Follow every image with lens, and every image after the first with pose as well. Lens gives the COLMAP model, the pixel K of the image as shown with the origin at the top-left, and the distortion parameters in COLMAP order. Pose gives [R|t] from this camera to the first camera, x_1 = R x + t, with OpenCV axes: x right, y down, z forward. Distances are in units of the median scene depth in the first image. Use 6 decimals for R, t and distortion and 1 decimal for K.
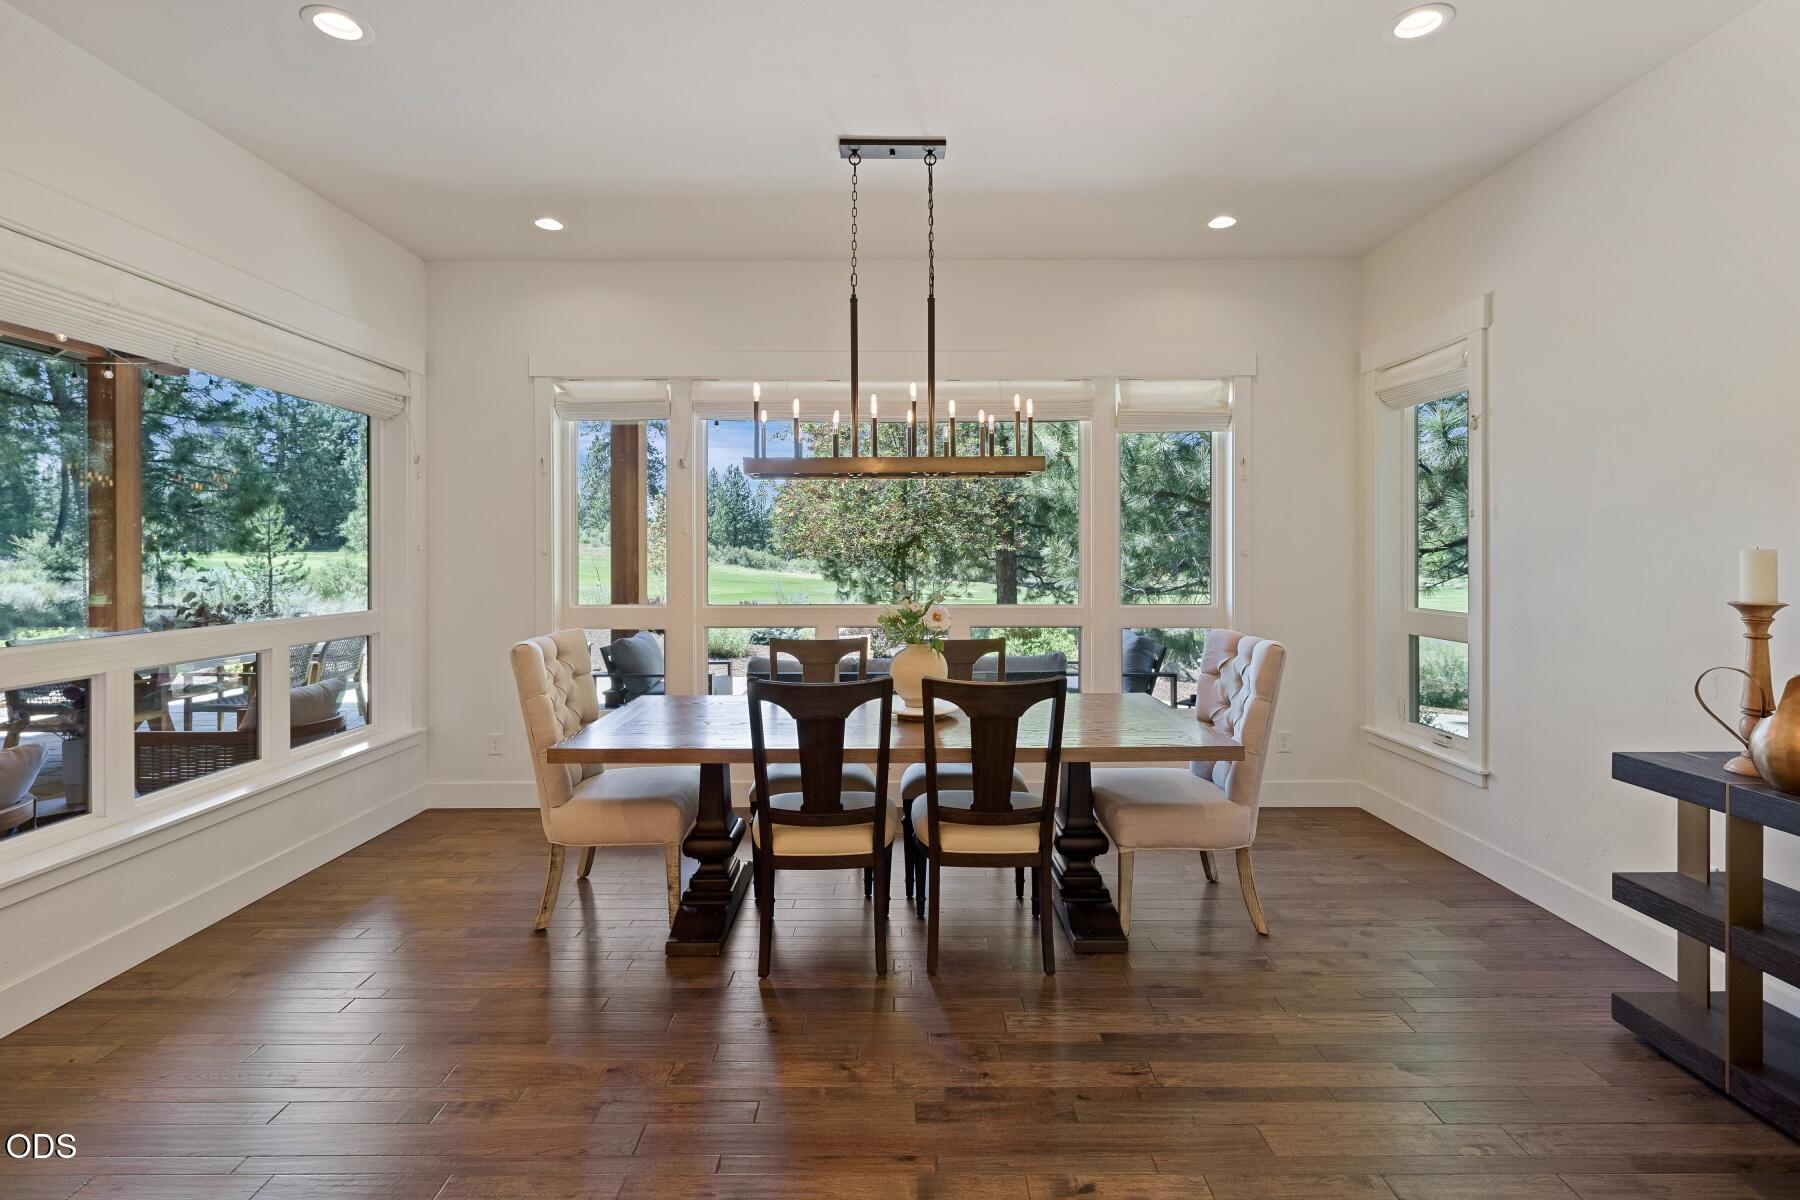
lens RADIAL K [[849.2, 0, 902.6], [0, 849.2, 555.1], [0, 0, 1]] dist [-0.000138, -0.000177]
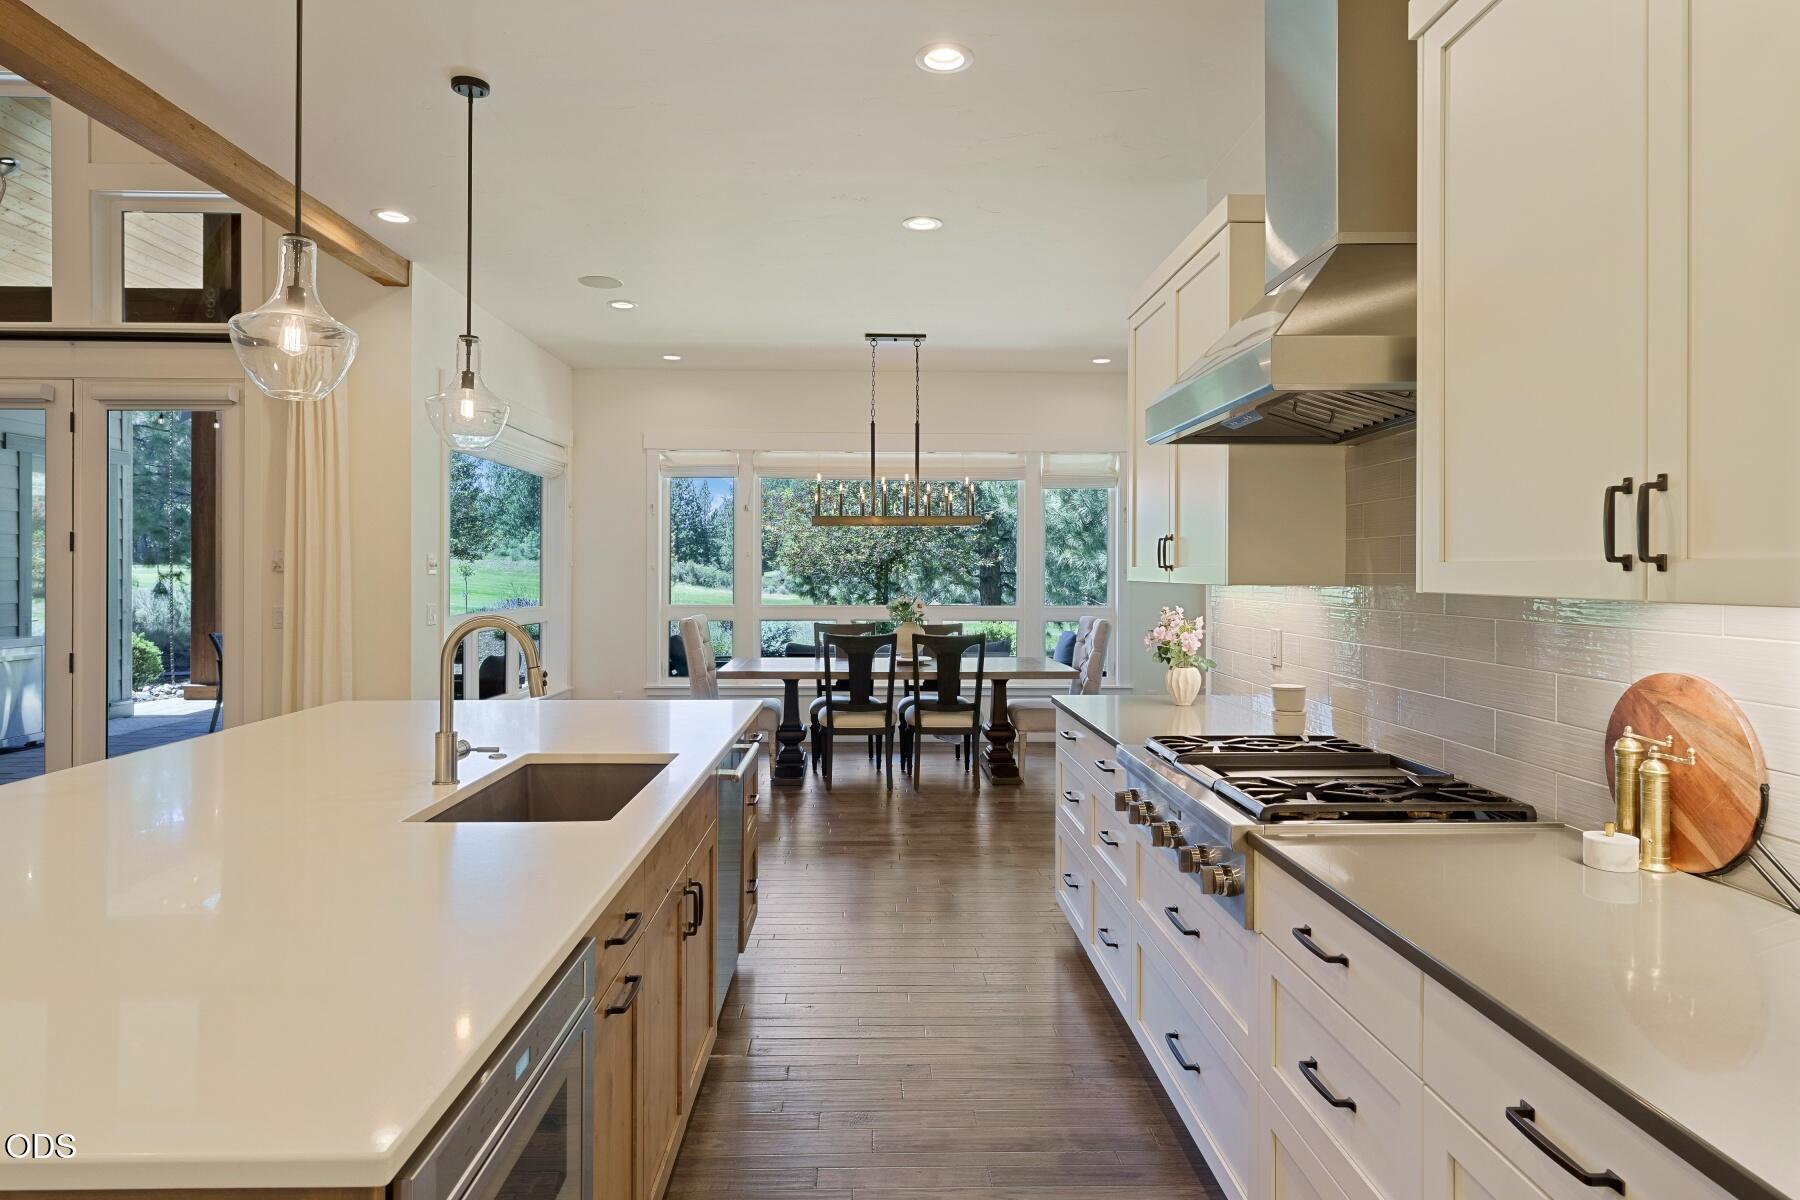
lens RADIAL K [[1022.9, 0, 899.4], [0, 1022.9, 566.4], [0, 0, 1]] dist [-0.004901, -0.000339]
pose [[0.999749, 0.004785, 0.021898, -0.047742], [-0.004673, 0.999976, -0.005181, 0.001609], [-0.021922, 0.005077, 0.999747, -1.101439]]
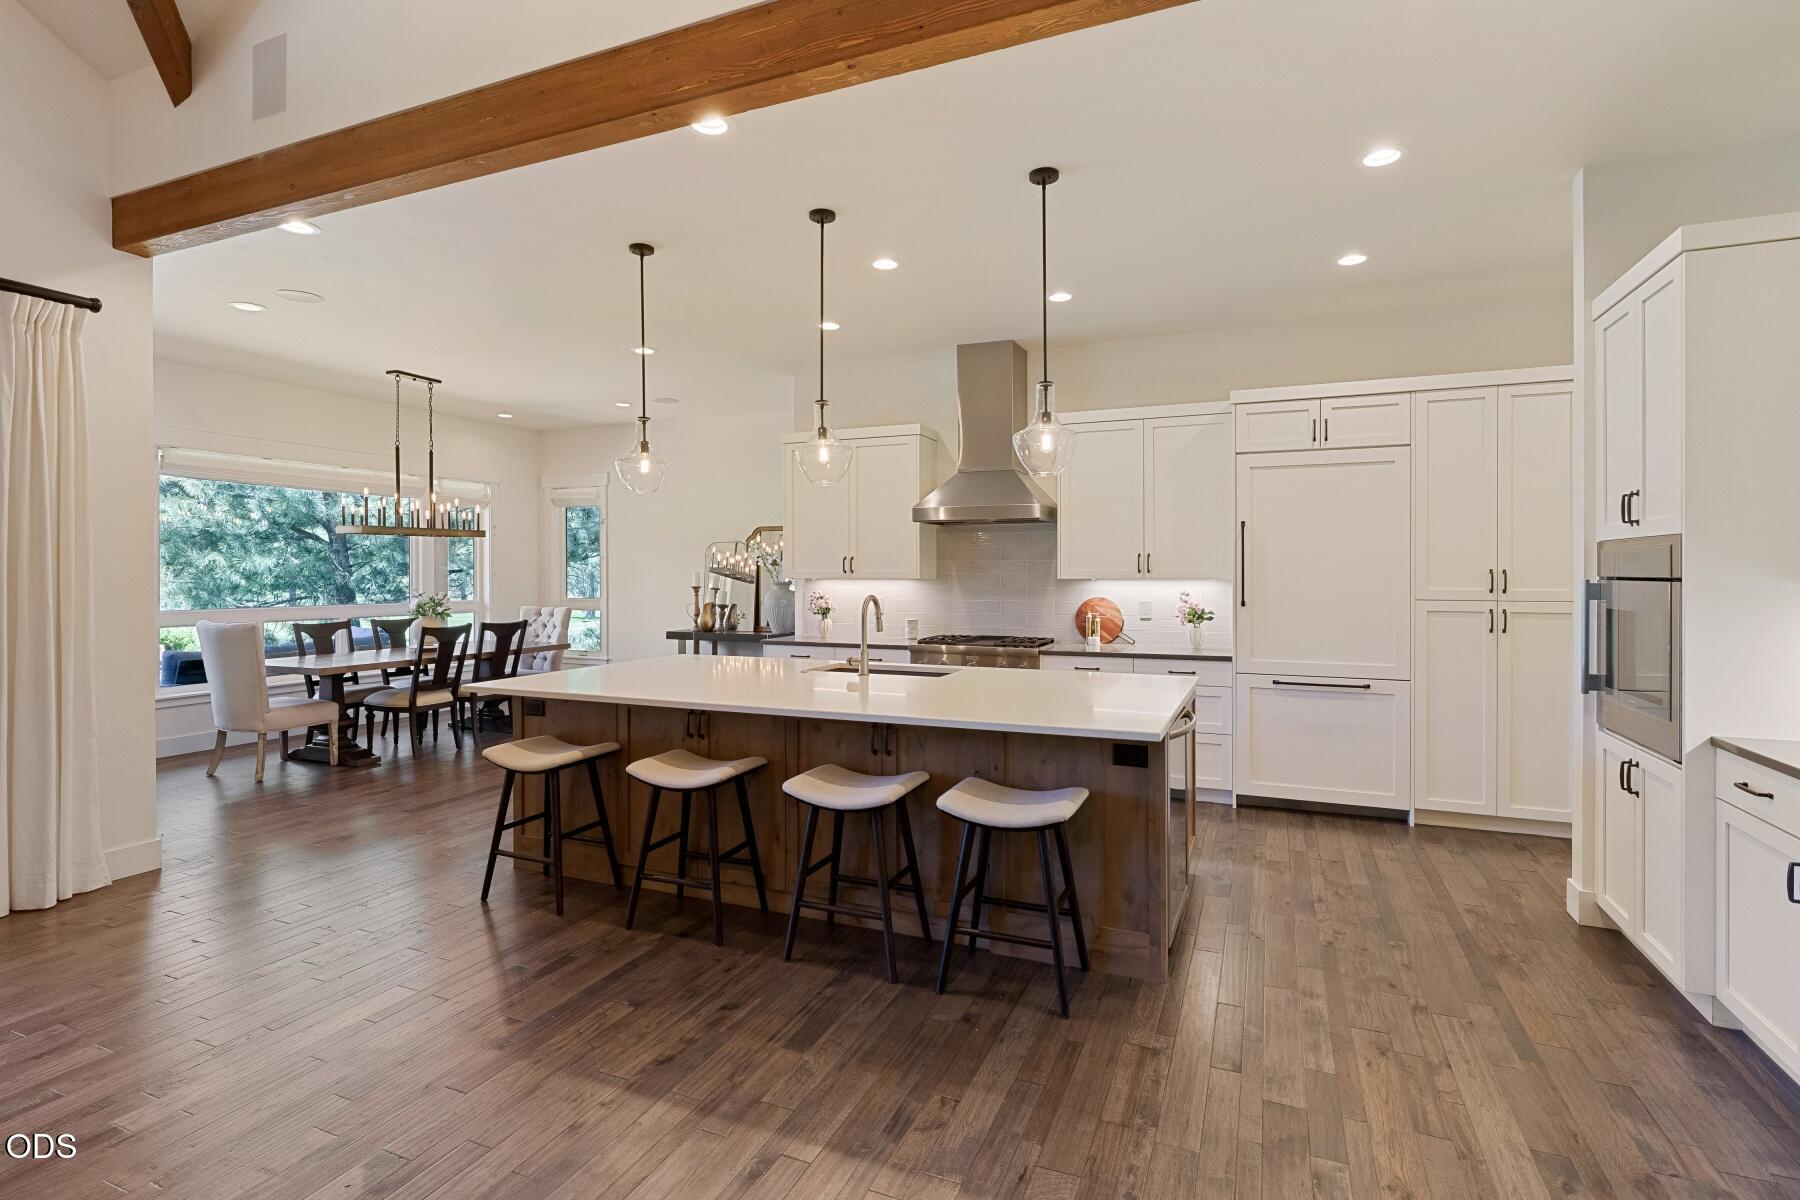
lens RADIAL K [[865.2, 0, 901.0], [0, 865.2, 583.8], [0, 0, 1]] dist [0.000341, -0.000152]
pose [[0.397300, -0.011112, 0.917622, -1.491741], [0.000708, 0.999930, 0.011802, 0.001443], [-0.917689, -0.004040, 0.397280, -0.938040]]
